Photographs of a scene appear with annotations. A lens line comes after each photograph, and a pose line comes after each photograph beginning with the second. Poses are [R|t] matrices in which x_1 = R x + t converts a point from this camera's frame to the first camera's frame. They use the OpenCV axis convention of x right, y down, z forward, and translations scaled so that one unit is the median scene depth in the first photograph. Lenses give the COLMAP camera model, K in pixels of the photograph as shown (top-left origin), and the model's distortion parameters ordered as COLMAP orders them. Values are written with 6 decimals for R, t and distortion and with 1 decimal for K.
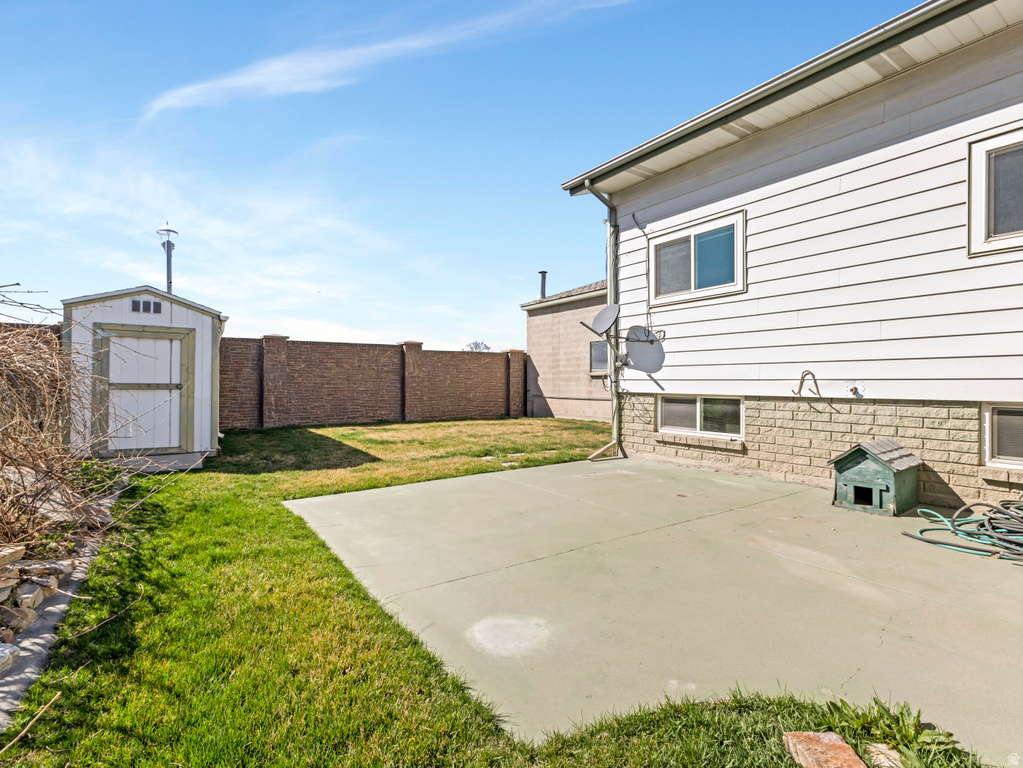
lens RADIAL K [[501.8, 0, 509.2], [0, 501.8, 382.7], [0, 0, 1]] dist [0.006322, 0.000222]
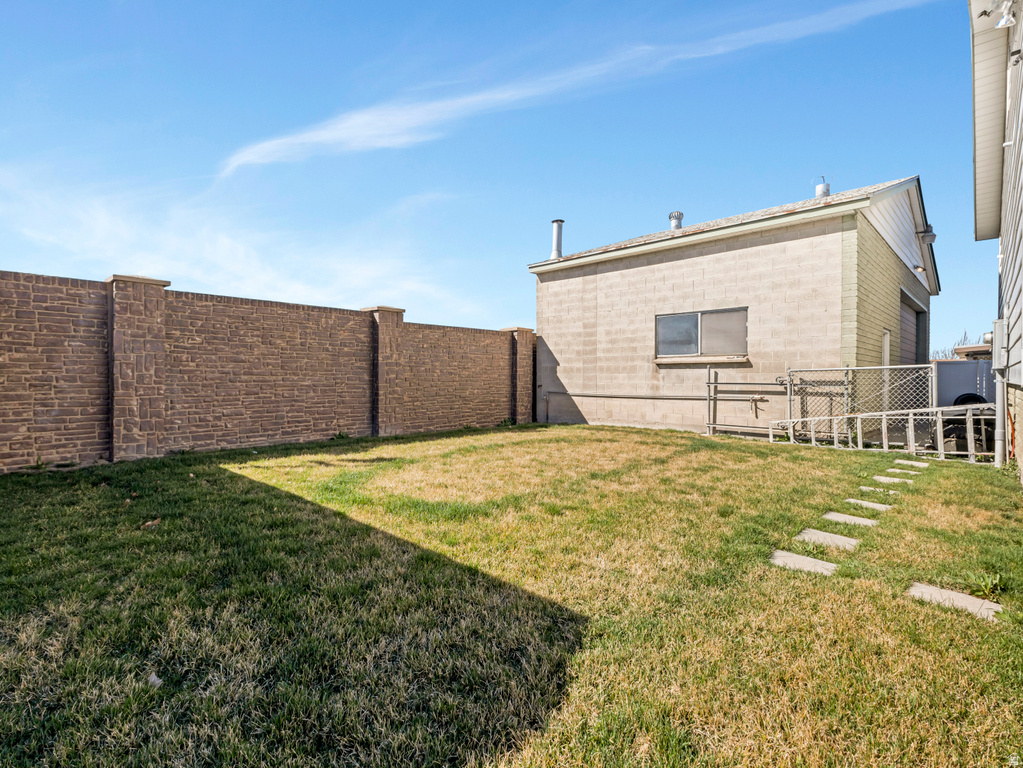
lens RADIAL K [[501.8, 0, 512.2], [0, 501.8, 381.9], [0, 0, 1]] dist [0.006322, 0.000222]
pose [[0.976252, 0.000121, 0.216636, -0.170630], [-0.001609, 0.999976, 0.006696, 0.006184], [-0.216631, -0.006885, 0.976229, 0.344245]]
